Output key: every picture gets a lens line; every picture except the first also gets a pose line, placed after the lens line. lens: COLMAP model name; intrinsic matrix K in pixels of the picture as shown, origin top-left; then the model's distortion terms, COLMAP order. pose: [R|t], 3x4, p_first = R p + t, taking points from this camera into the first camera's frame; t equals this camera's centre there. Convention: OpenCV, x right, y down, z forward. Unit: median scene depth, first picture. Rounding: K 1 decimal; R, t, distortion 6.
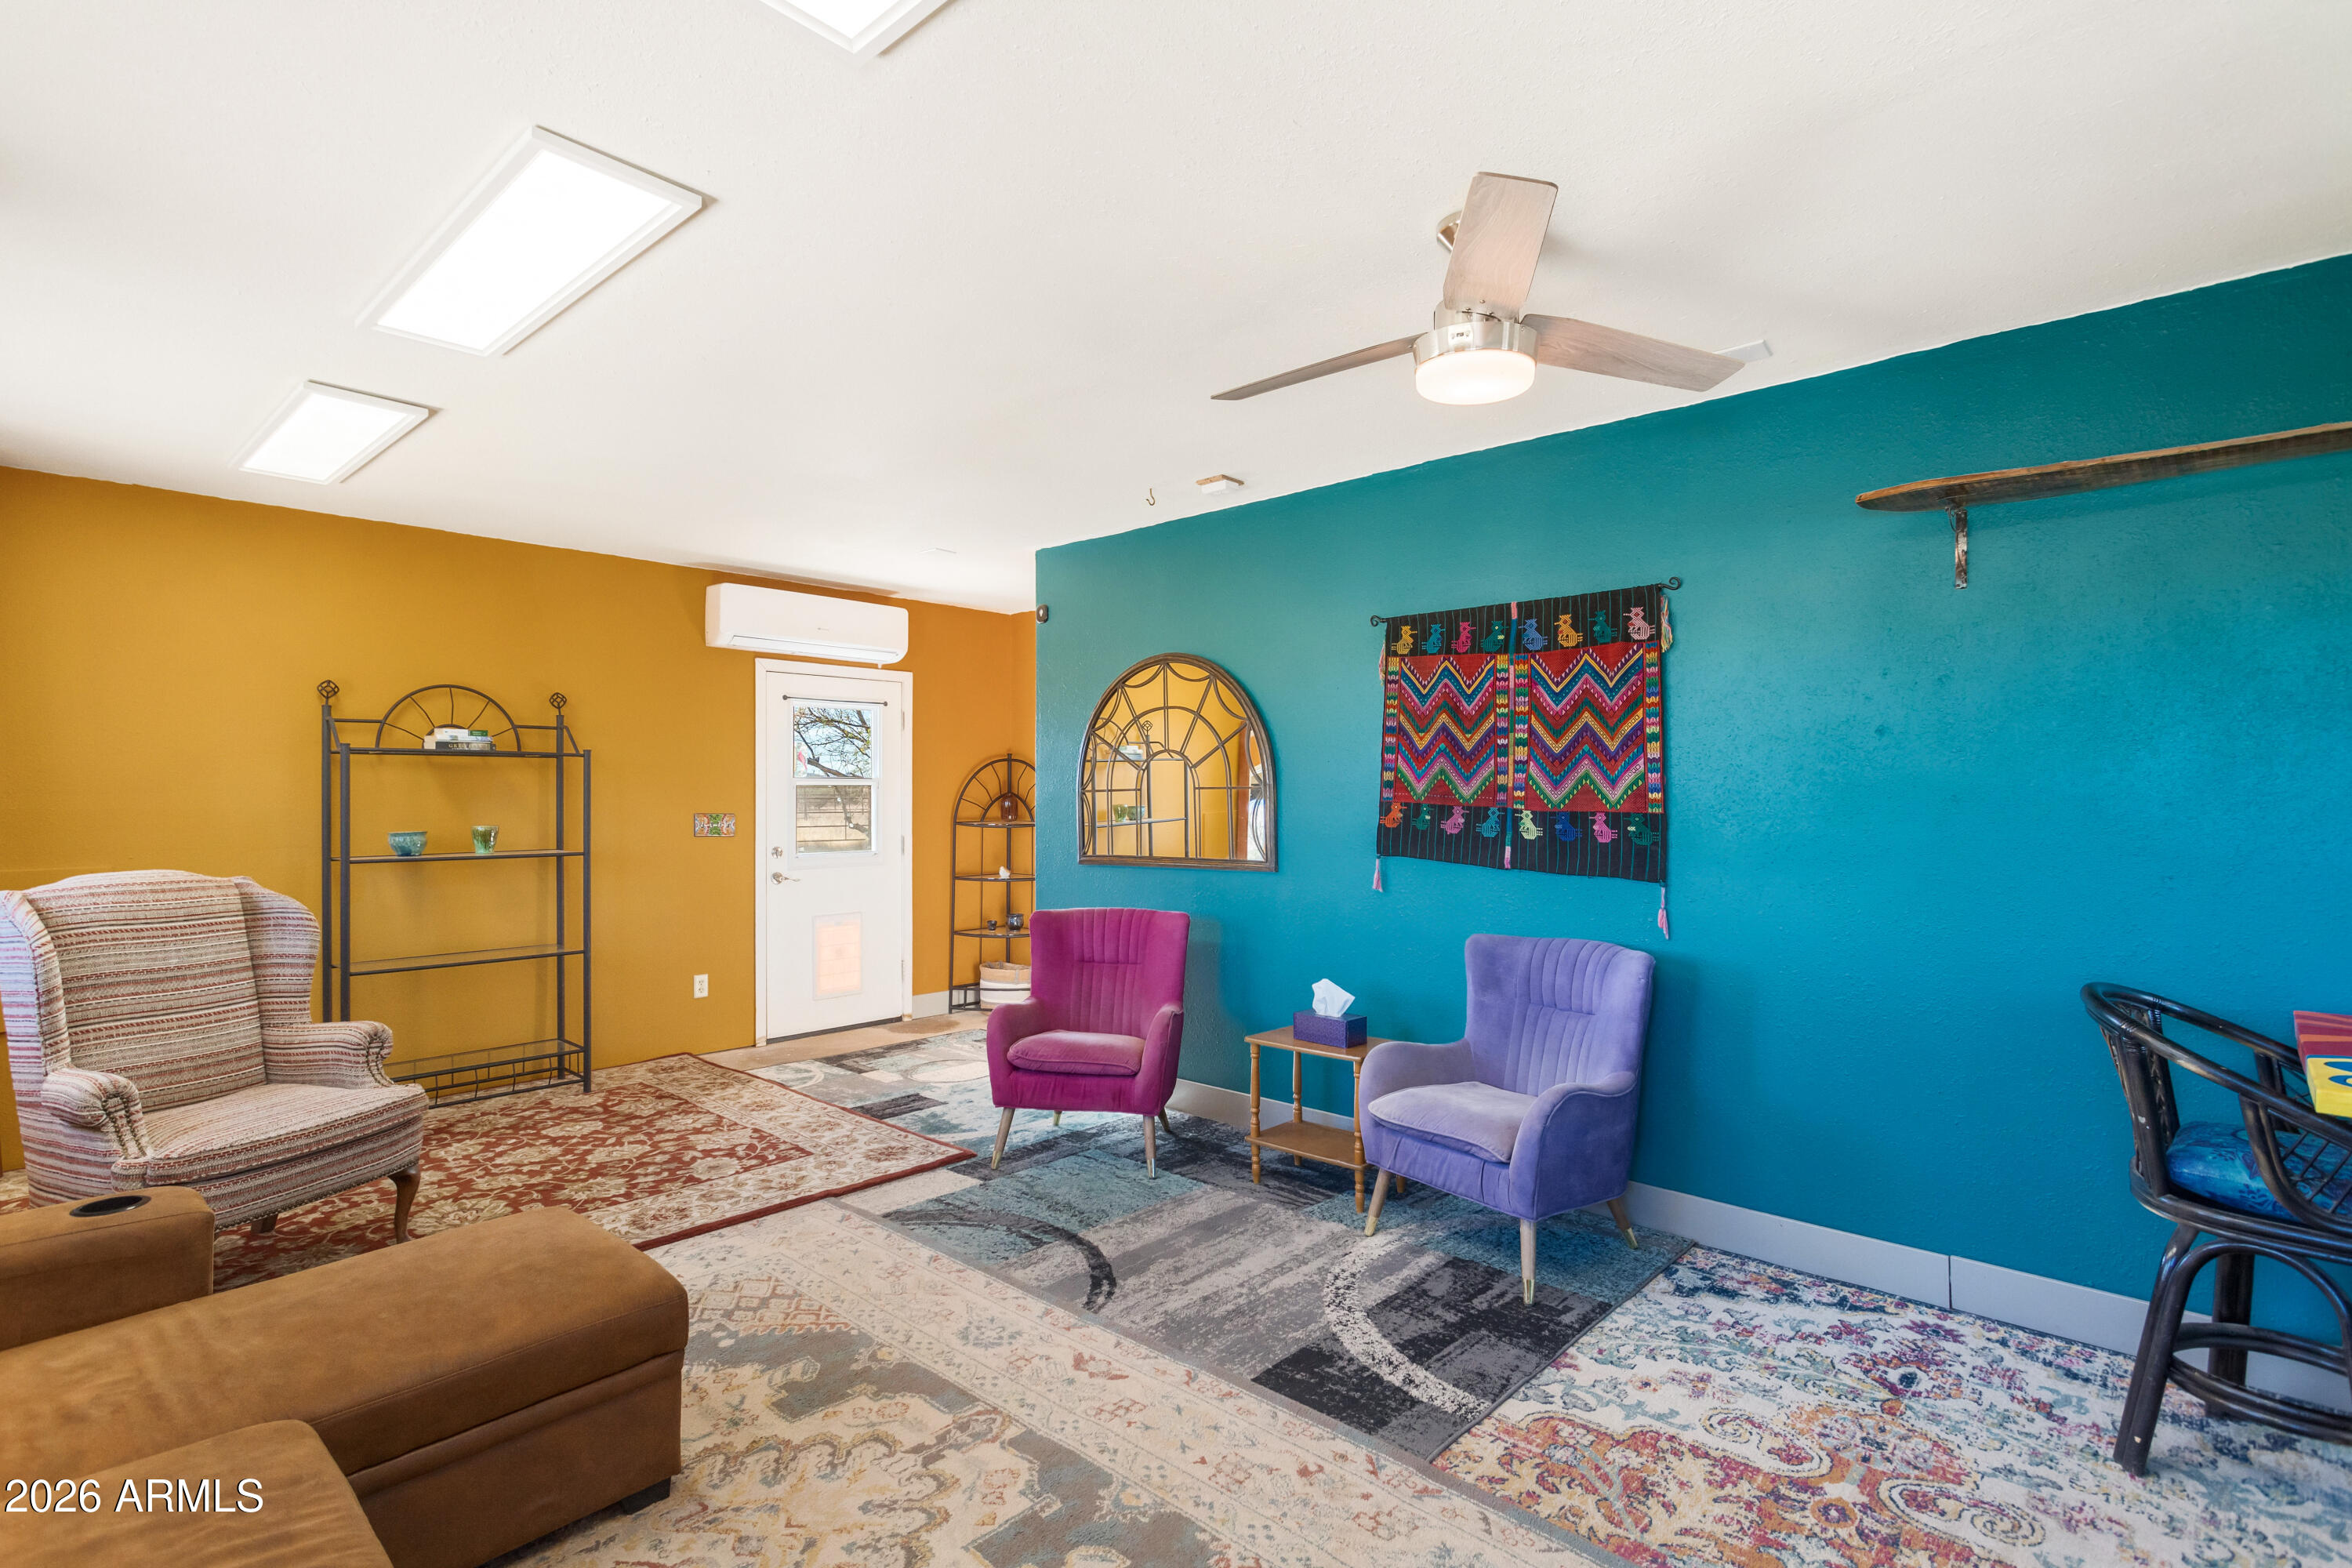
lens RADIAL K [[1116.2, 0, 1189.2], [0, 1116.2, 794.3], [0, 0, 1]] dist [0.001473, 0.000911]
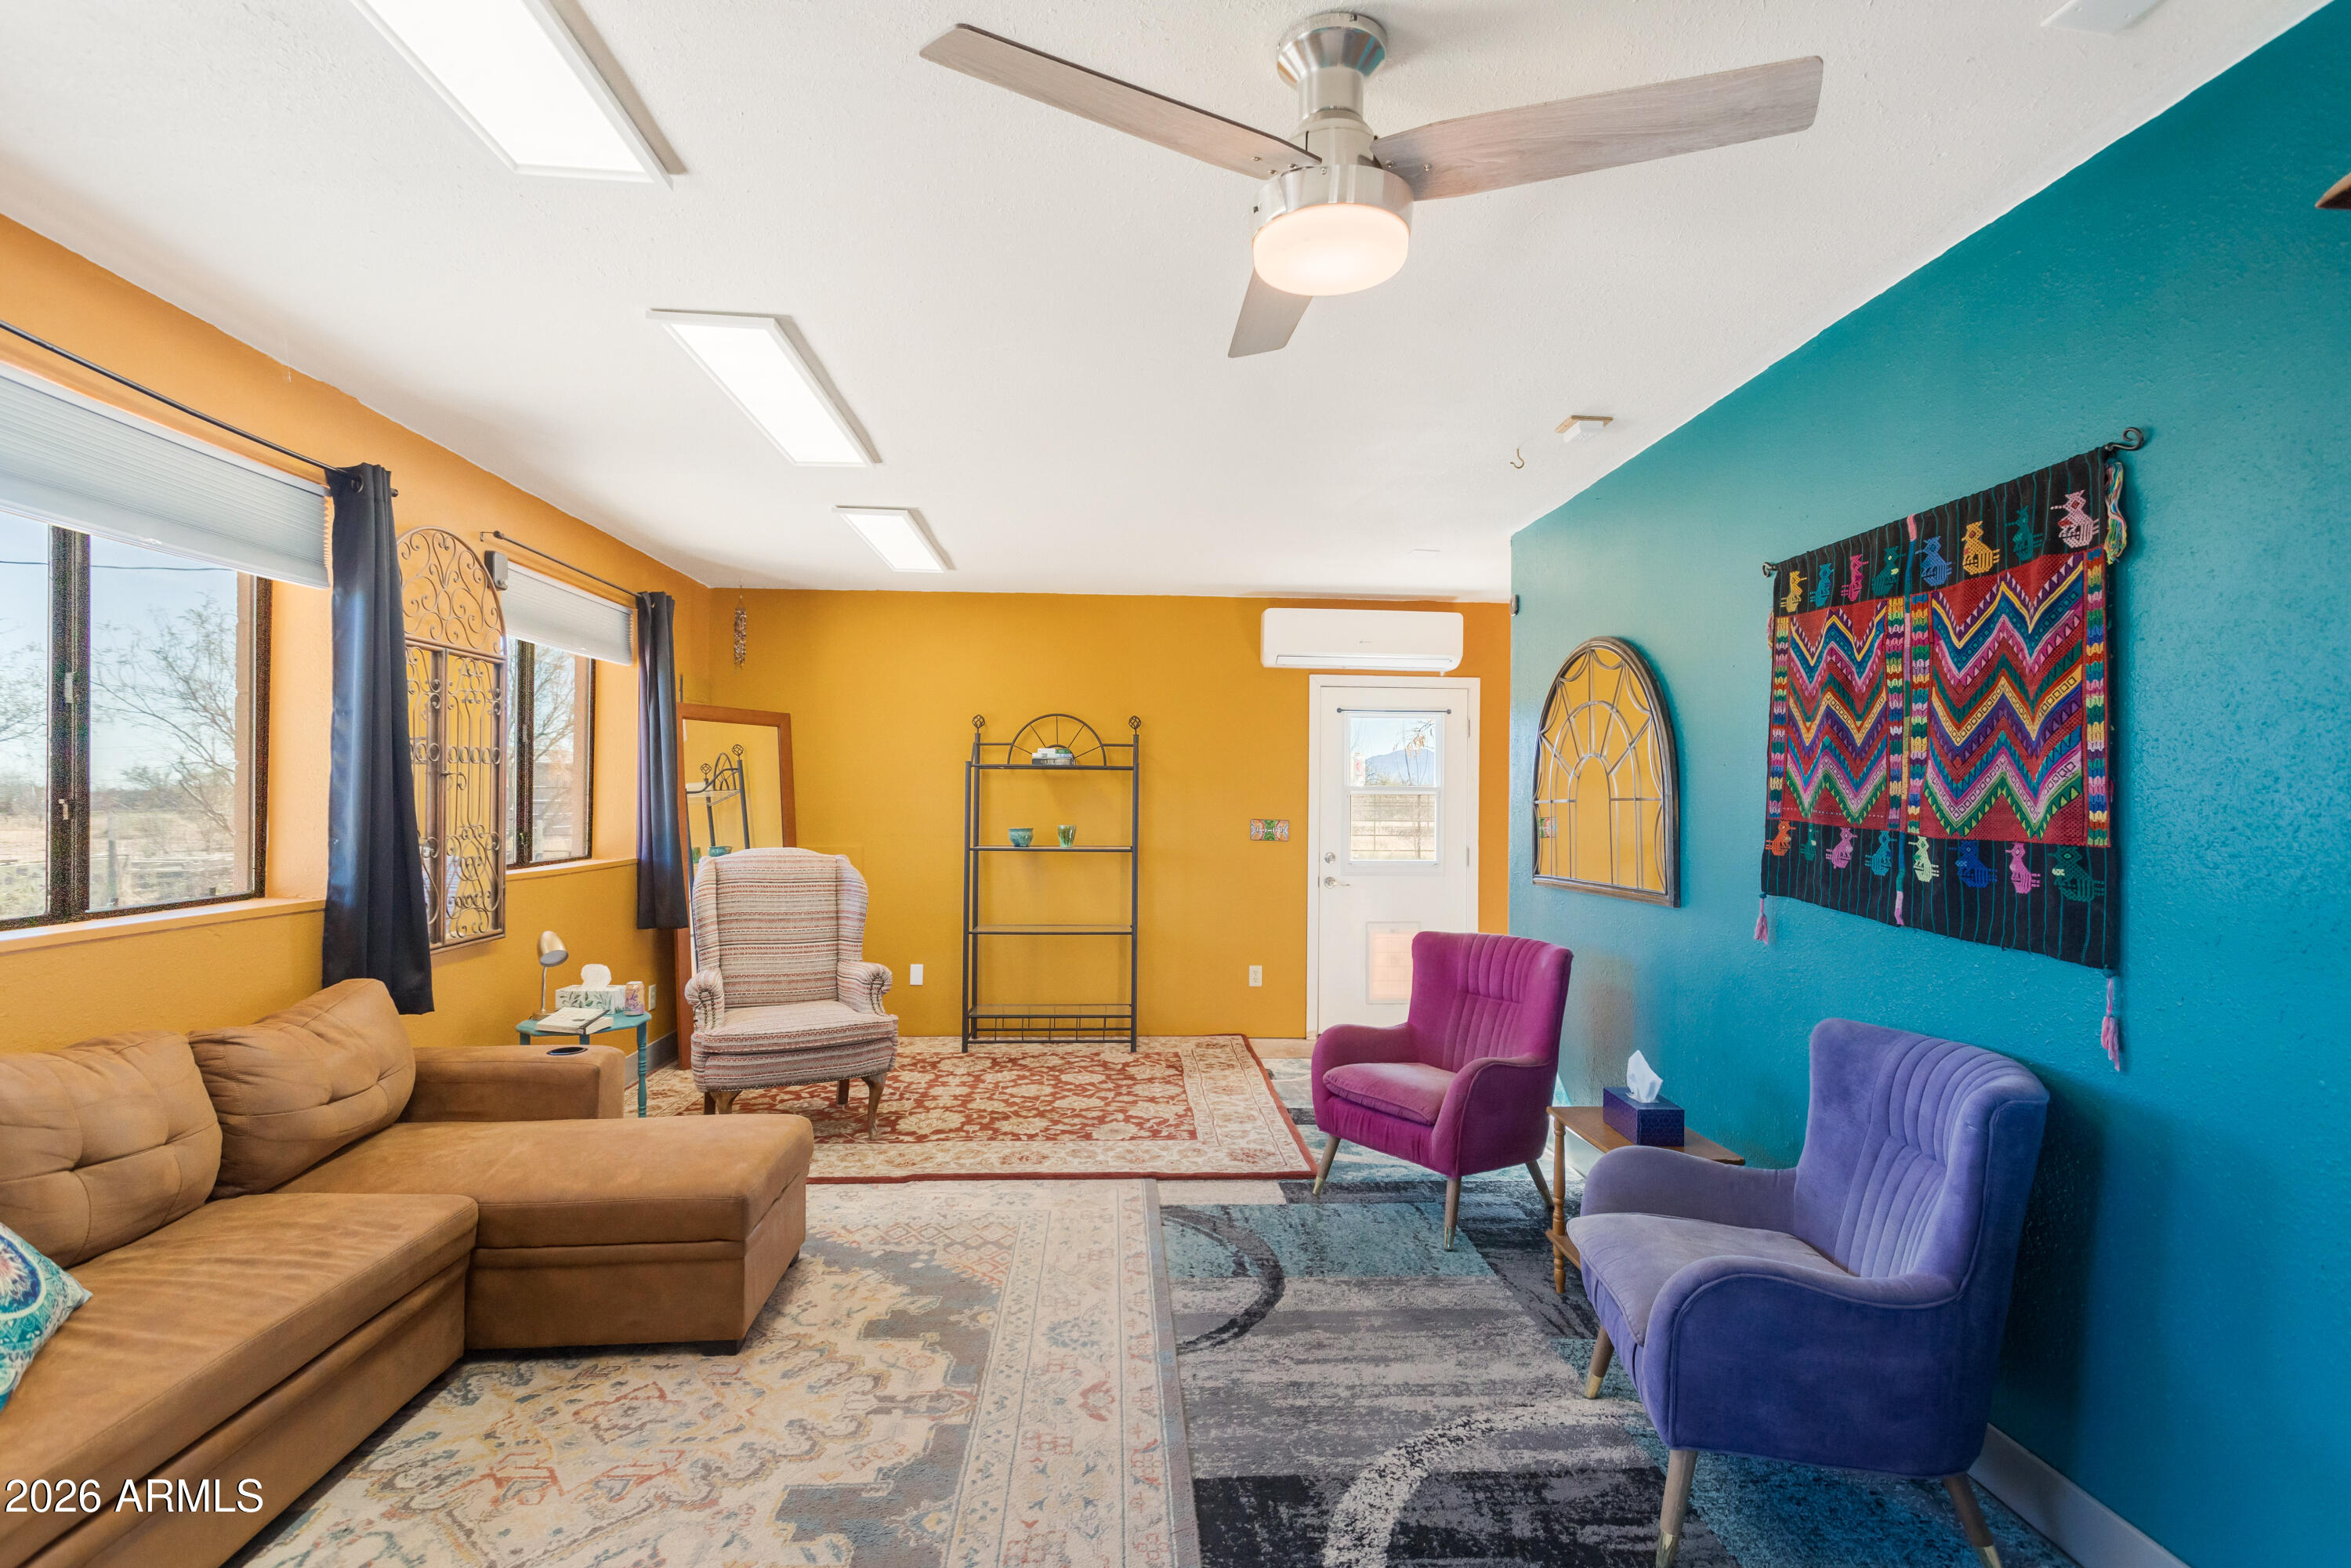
lens RADIAL K [[1115.7, 0, 1188.7], [0, 1115.7, 794.3], [0, 0, 1]] dist [0.001473, 0.000911]
pose [[0.726327, 0.004320, -0.687335, 0.425312], [-0.011186, 0.999922, -0.005536, -0.001495], [0.687258, 0.011710, 0.726319, 0.237507]]
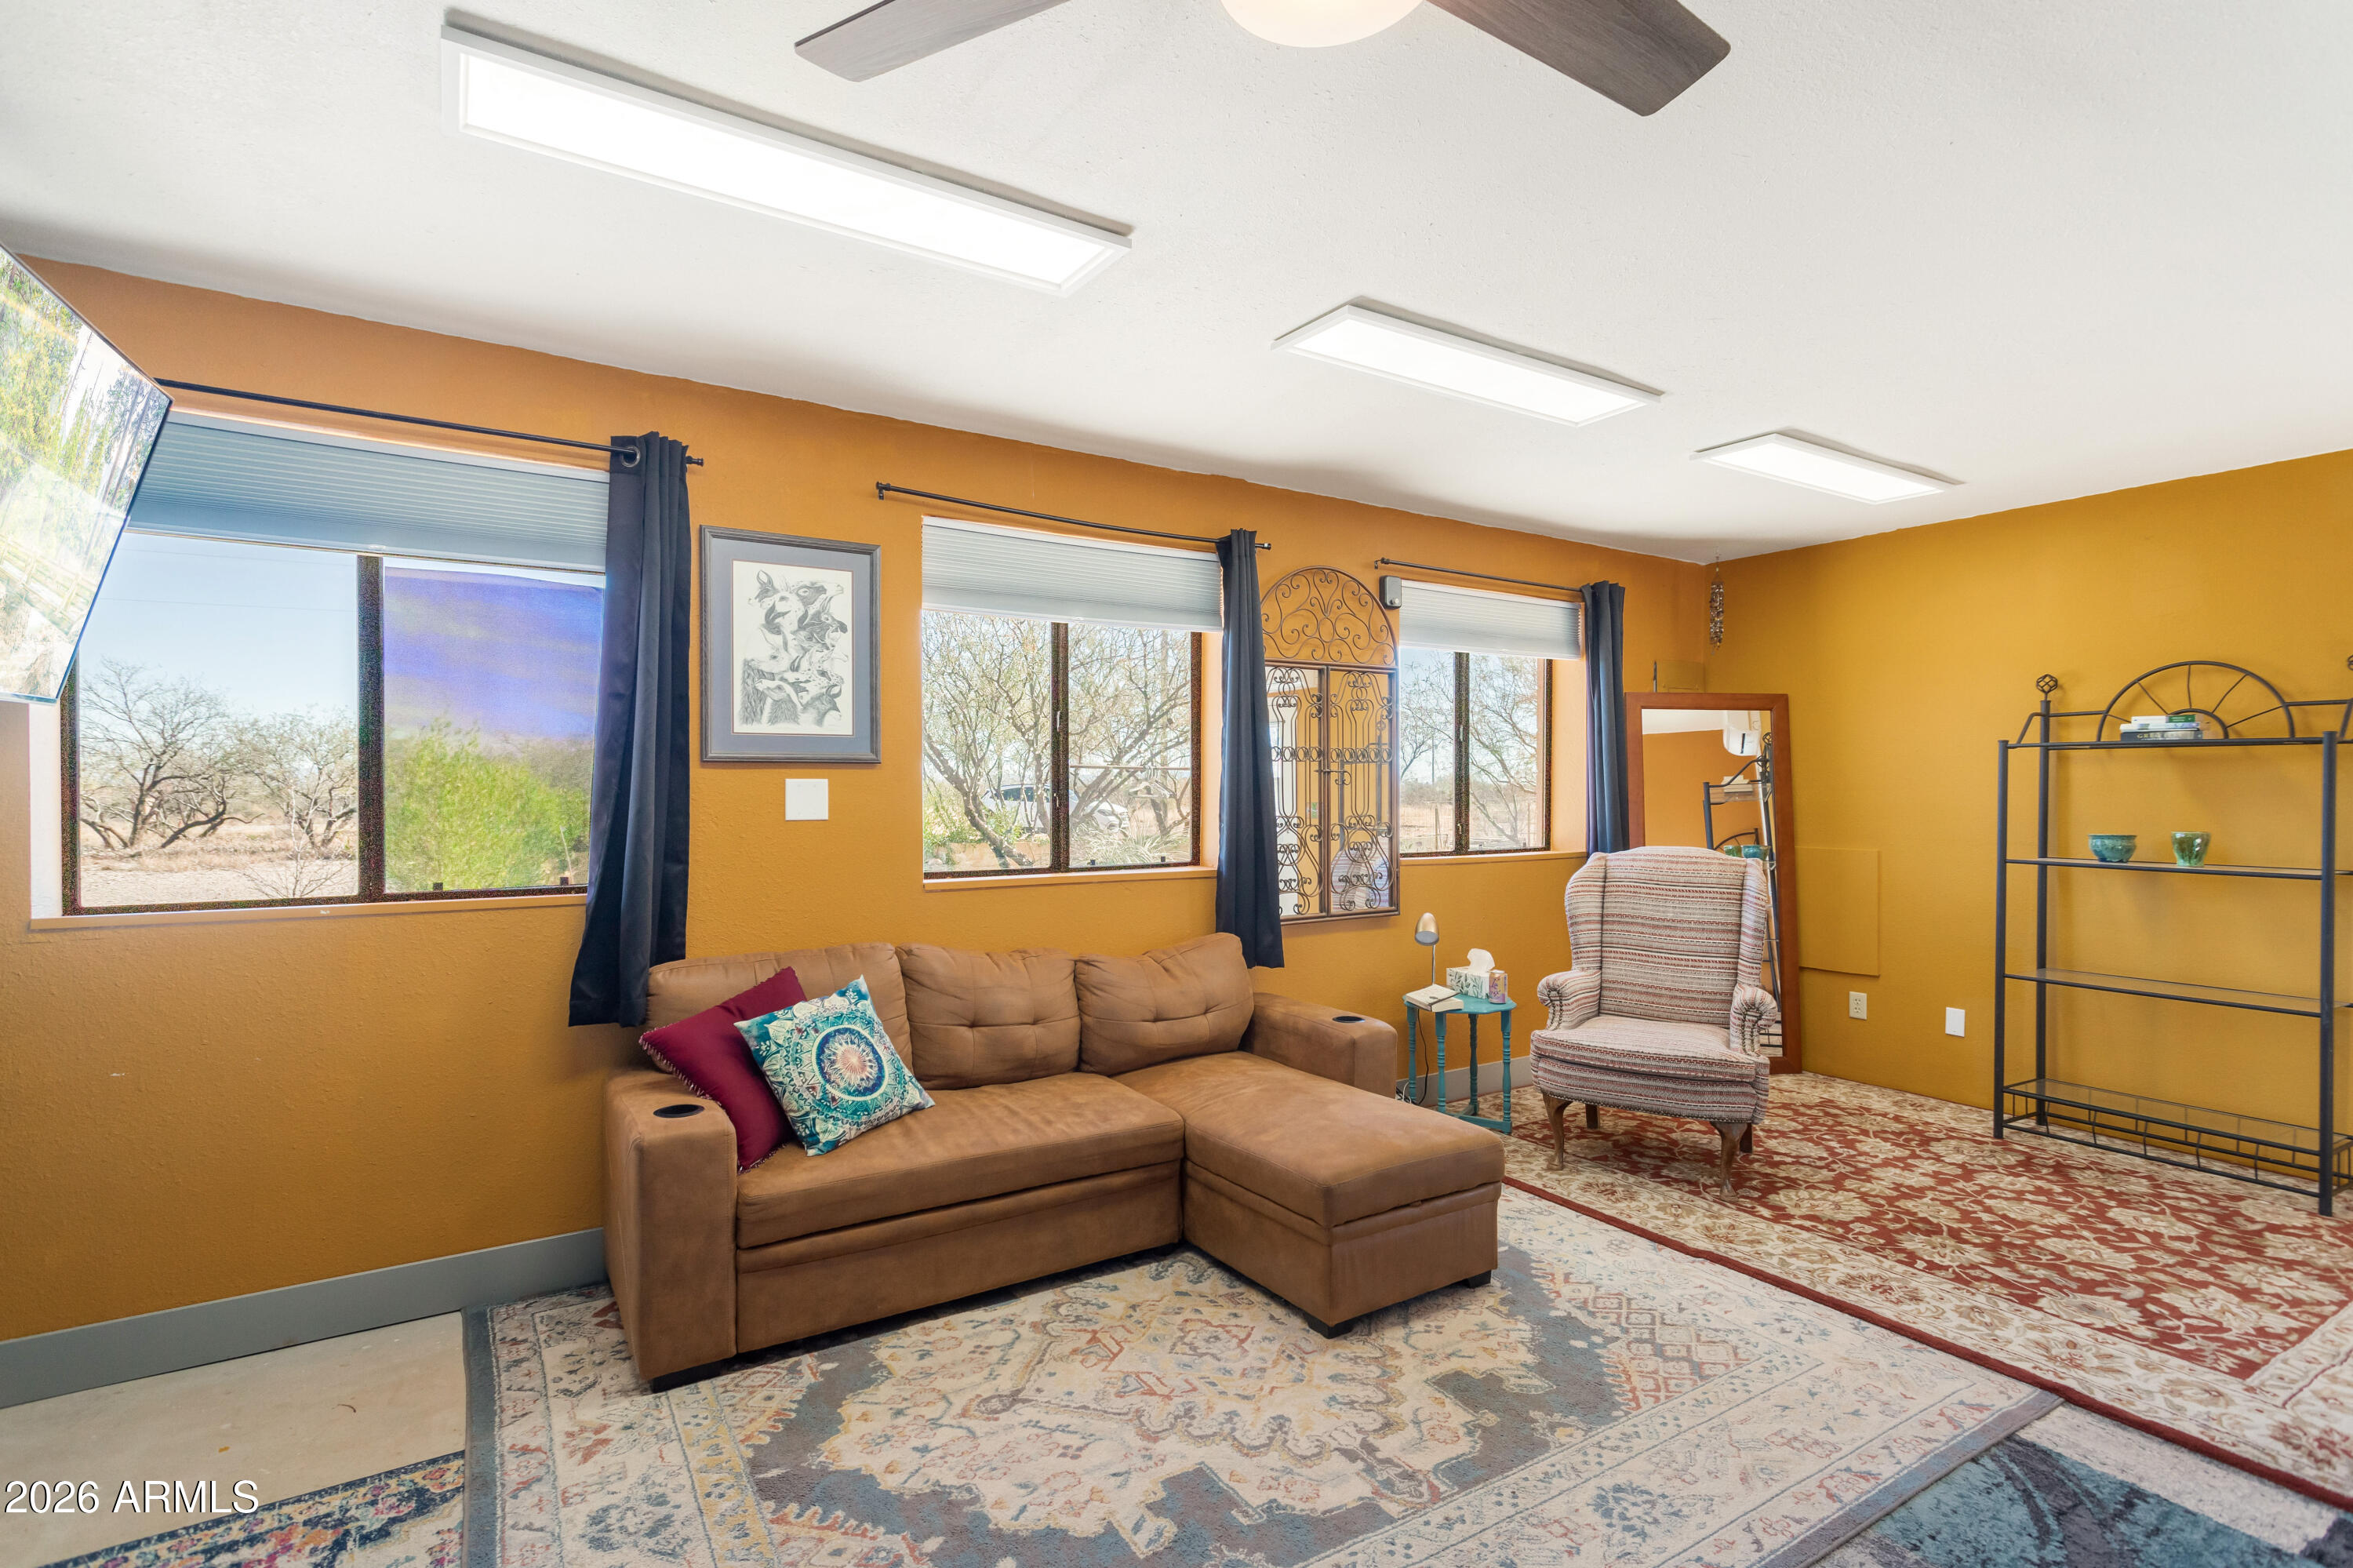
lens RADIAL K [[1125.9, 0, 1173.8], [0, 1125.9, 793.7], [0, 0, 1]] dist [0.000592, 0.000548]
pose [[-0.258771, 0.009421, -0.965893, 0.456880], [-0.005223, 0.999924, 0.011153, -0.006701], [0.965924, 0.007930, -0.258703, 0.641368]]
